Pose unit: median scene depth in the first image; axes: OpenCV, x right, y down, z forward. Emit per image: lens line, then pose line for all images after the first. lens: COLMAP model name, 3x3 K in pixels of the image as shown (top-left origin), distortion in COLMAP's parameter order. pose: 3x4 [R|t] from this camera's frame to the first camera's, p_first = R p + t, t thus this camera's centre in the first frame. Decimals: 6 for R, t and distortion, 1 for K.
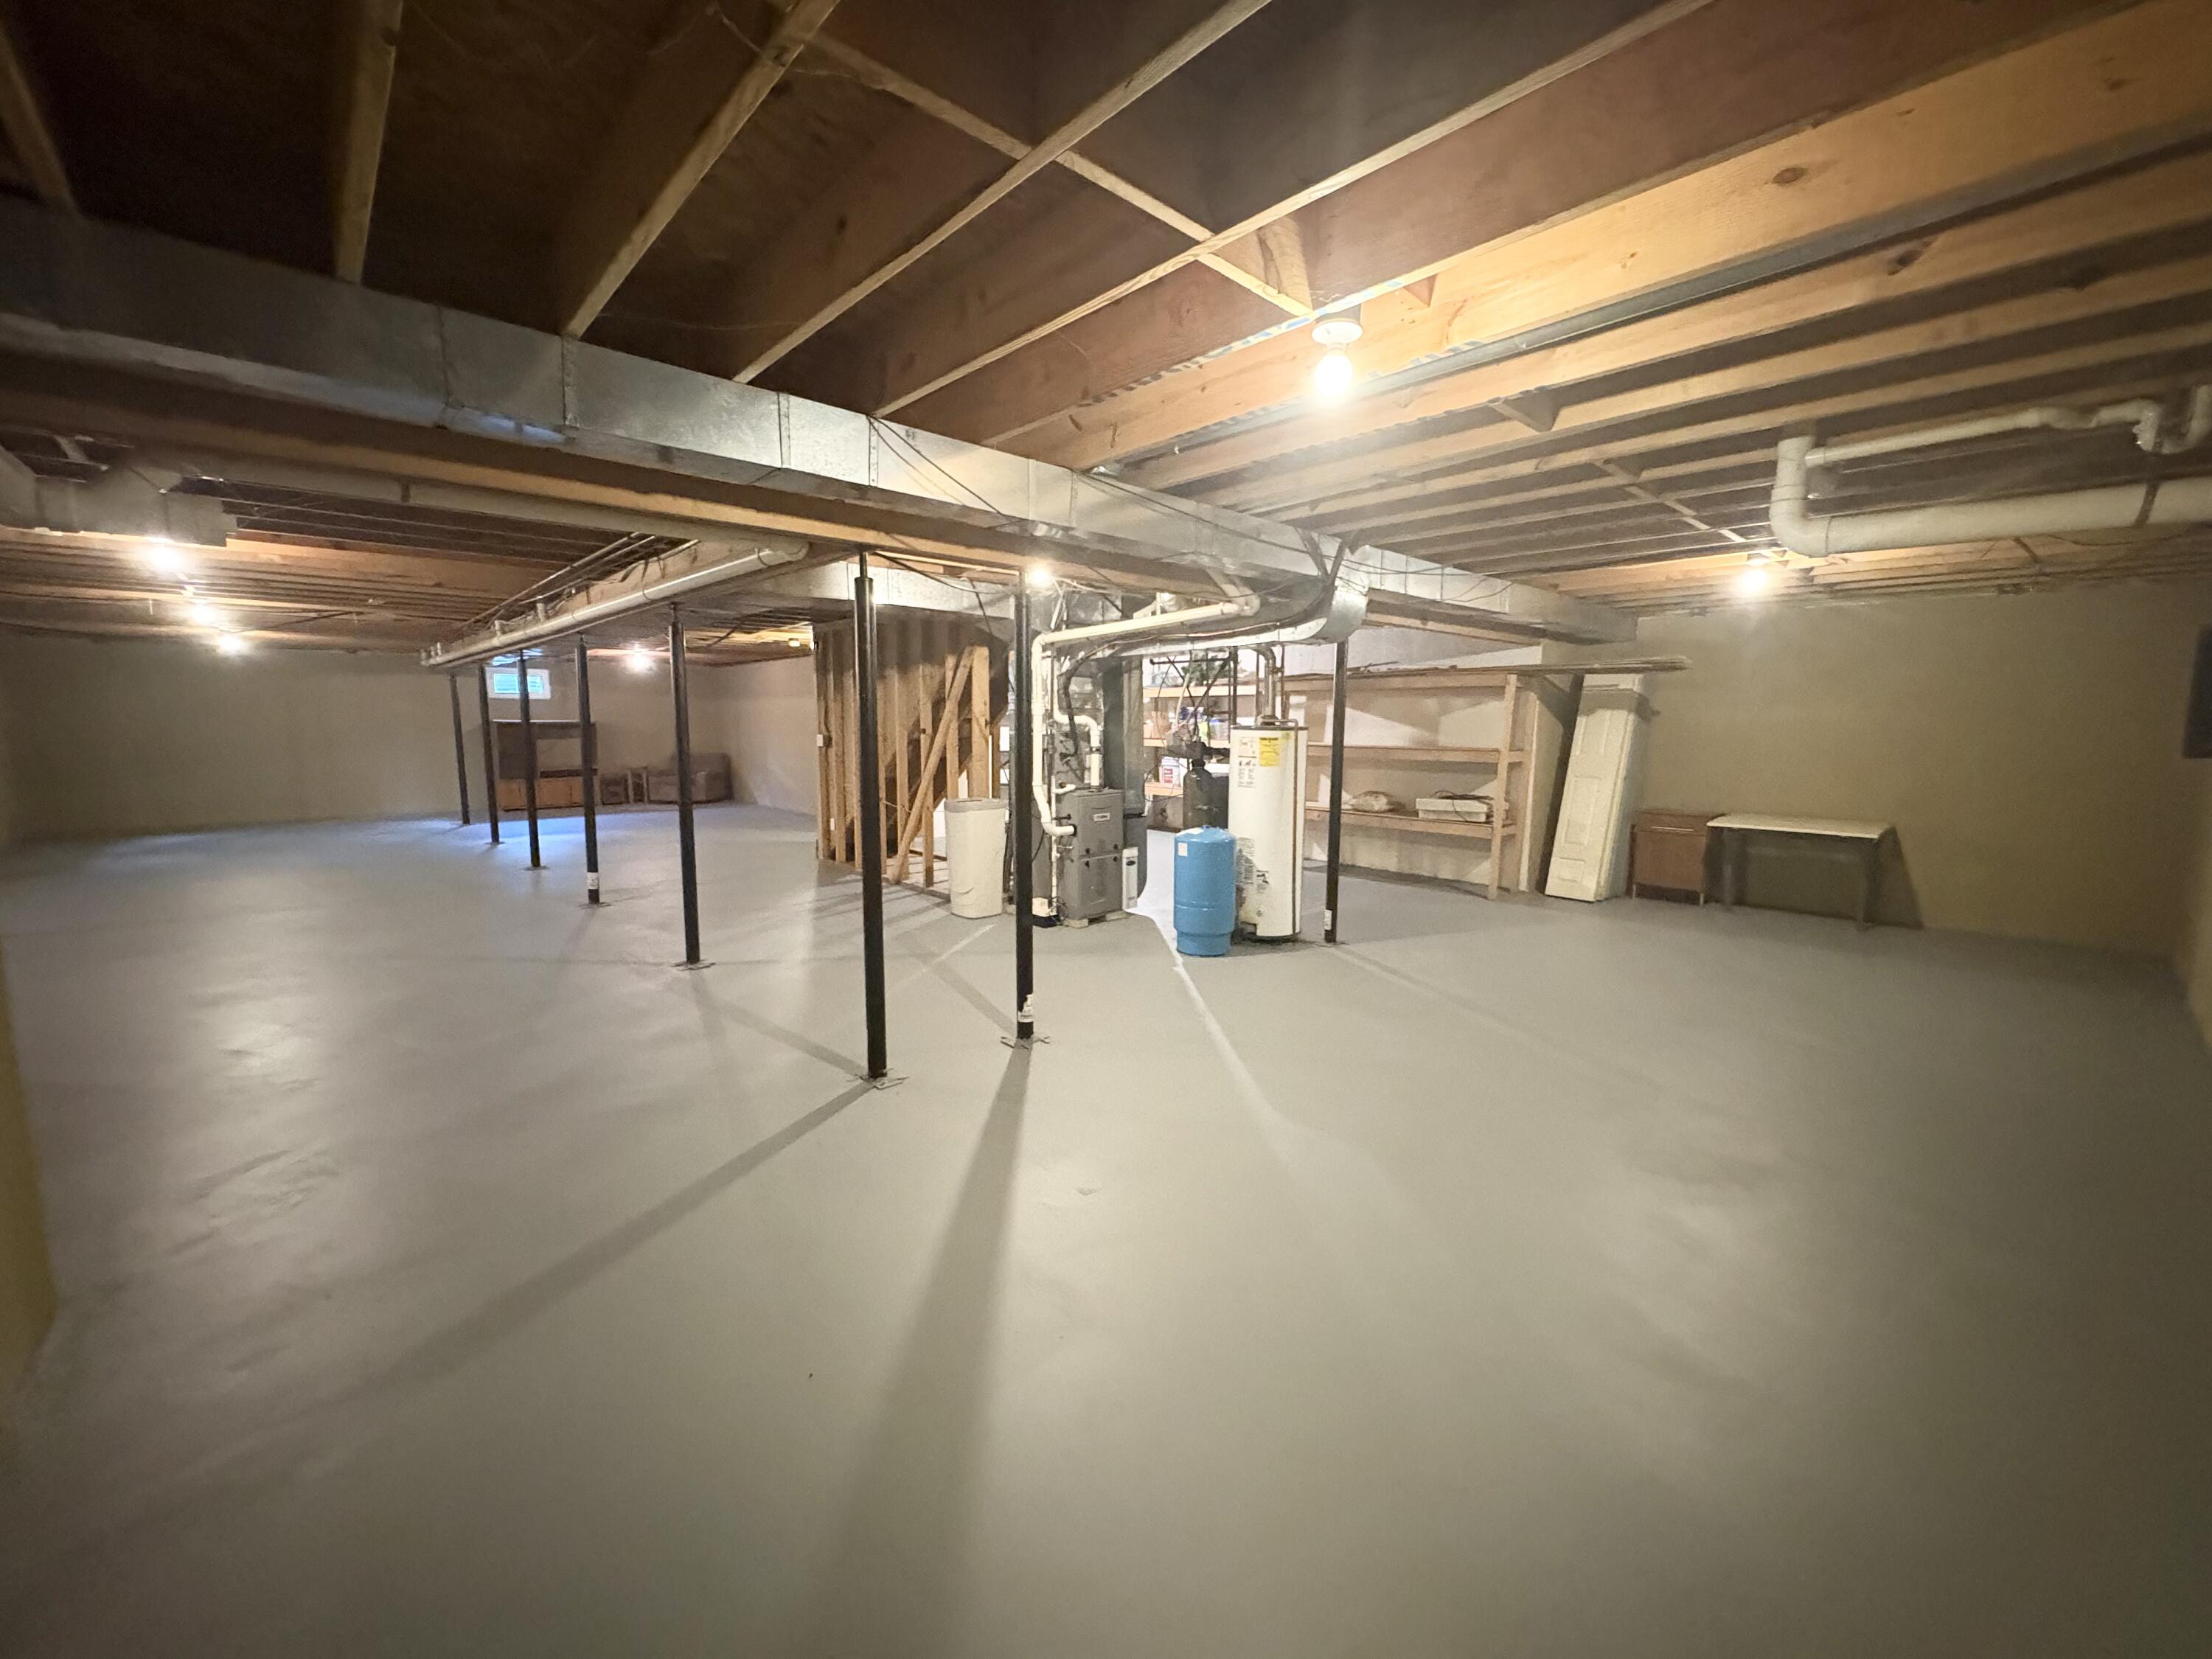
lens RADIAL K [[876.9, 0, 1109.0], [0, 876.9, 826.7], [0, 0, 1]] dist [0.001390, 0.000052]
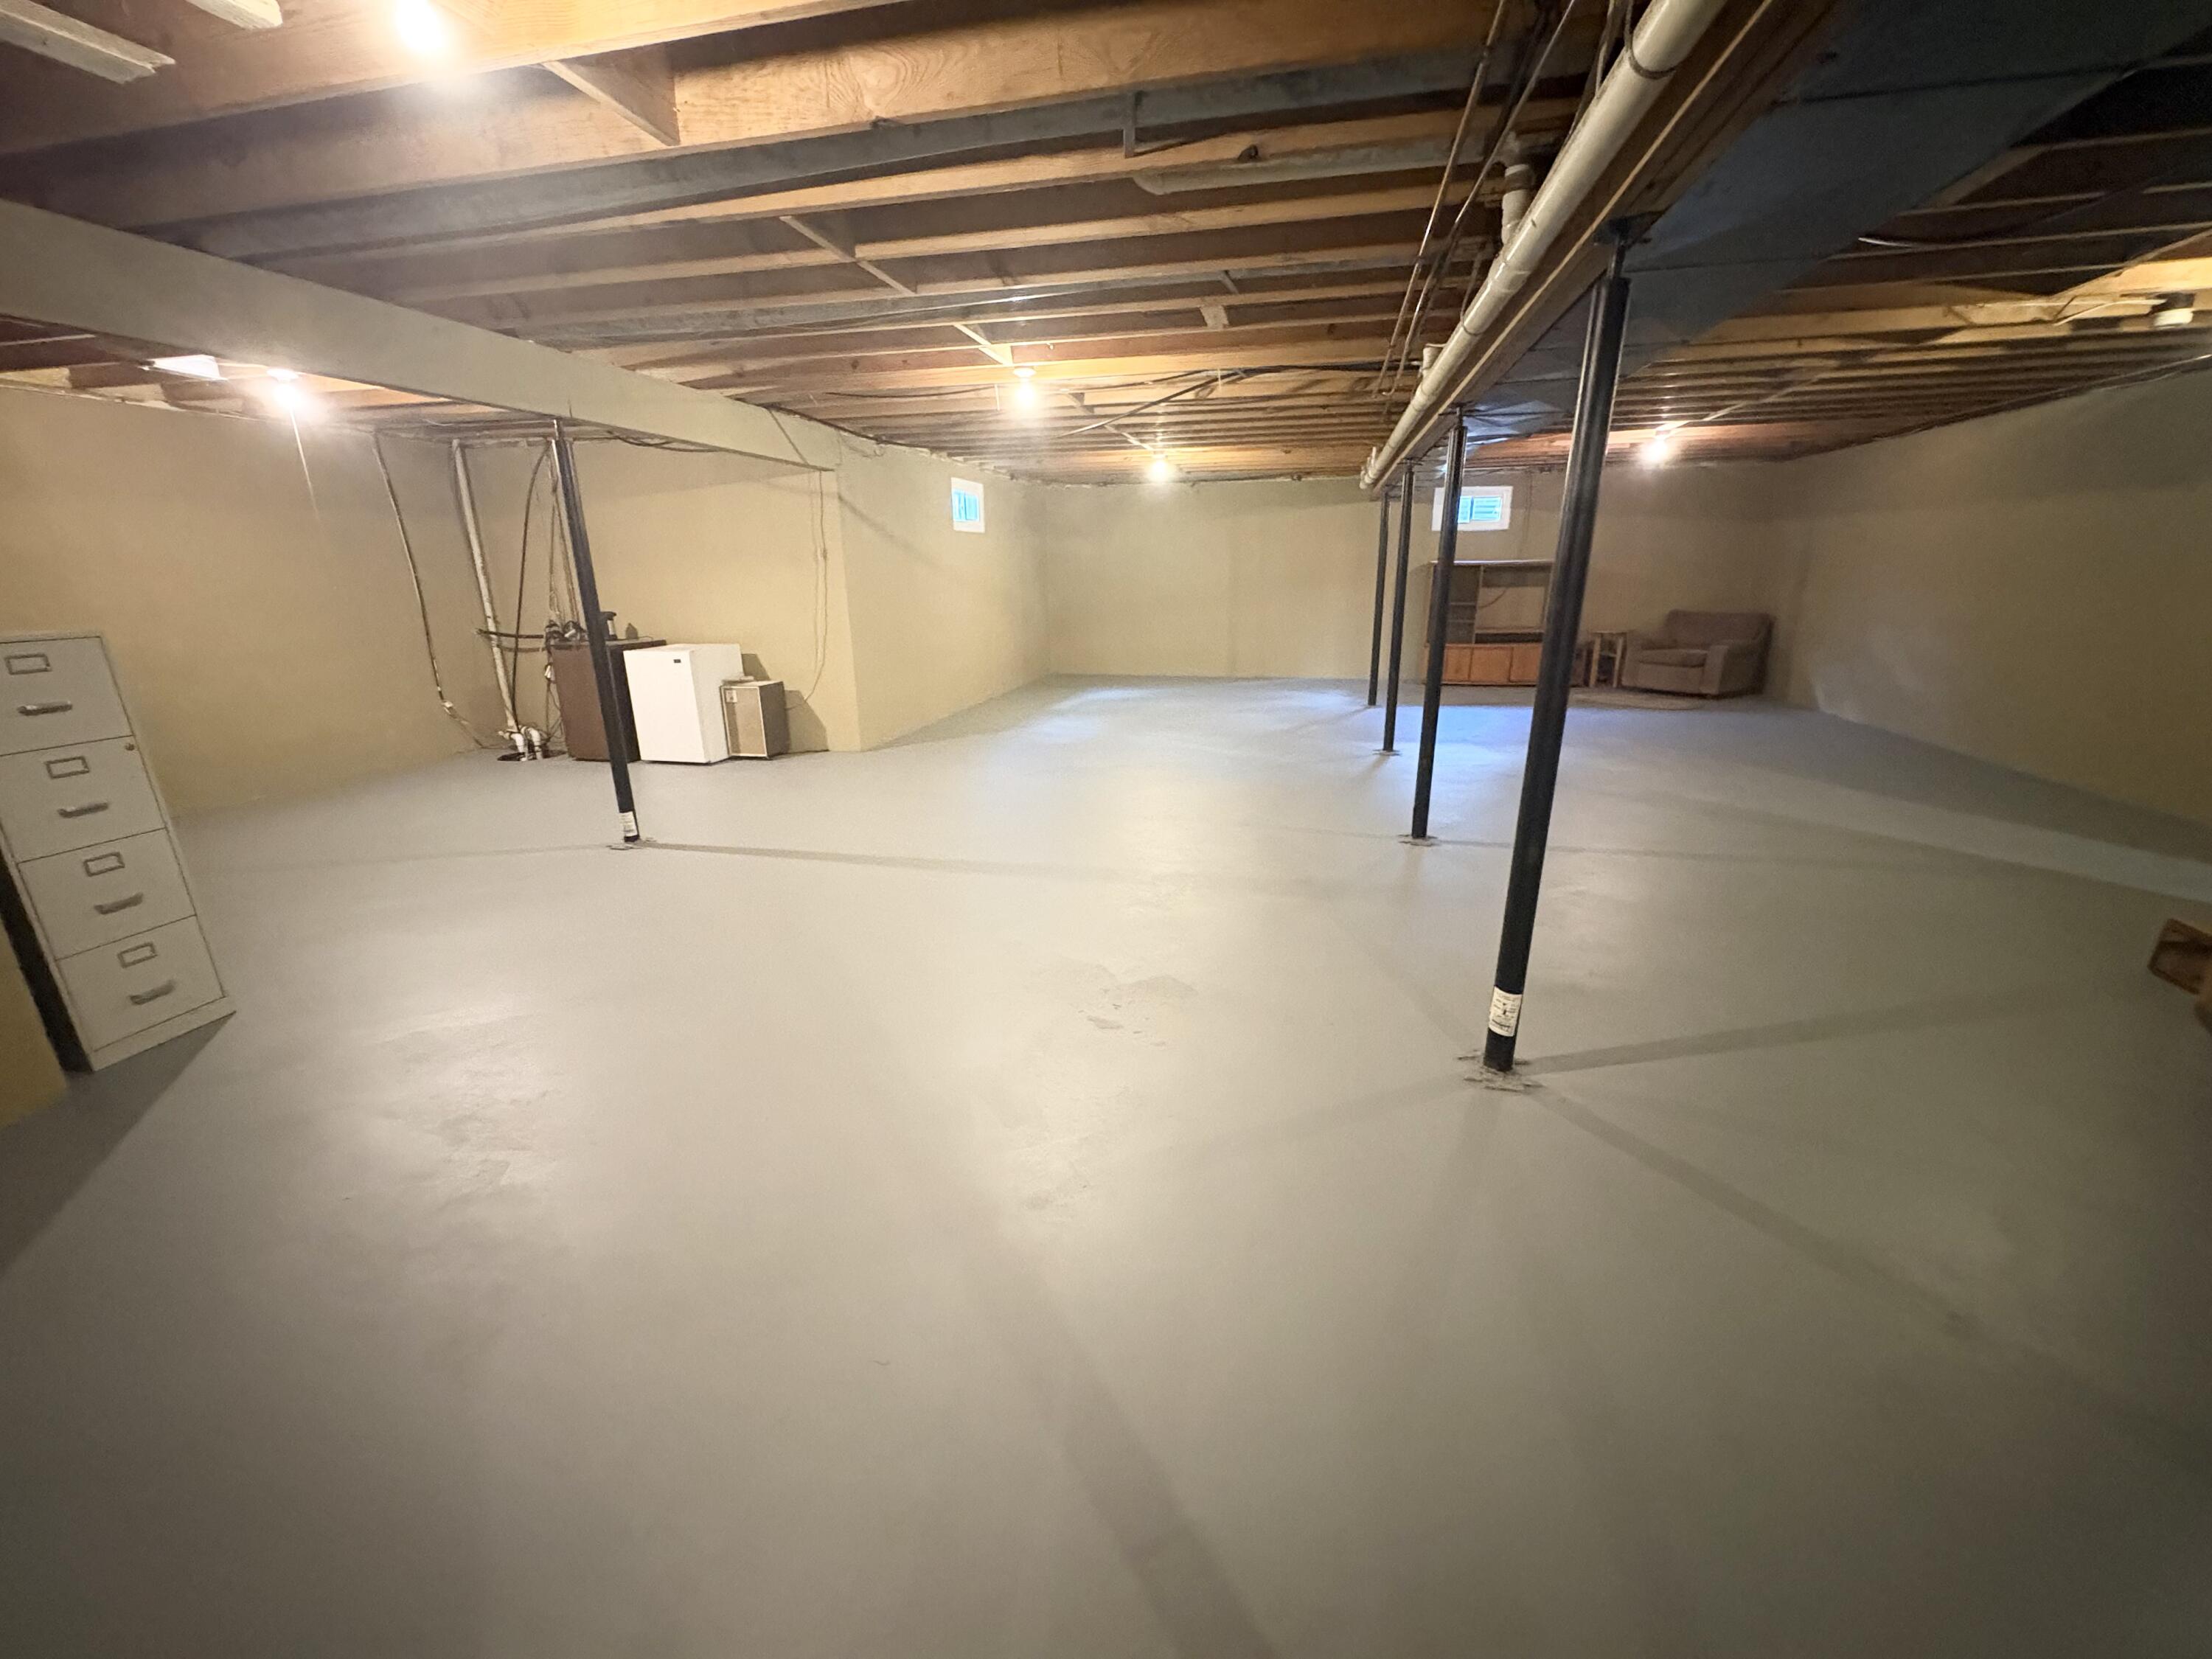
lens RADIAL K [[876.9, 0, 1108.4], [0, 876.9, 832.1], [0, 0, 1]] dist [0.001390, 0.000052]
pose [[0.559004, 0.229574, -0.796750, -0.204795], [-0.085599, 0.971750, 0.219941, -0.037197], [0.824735, -0.054747, 0.562863, 0.334069]]
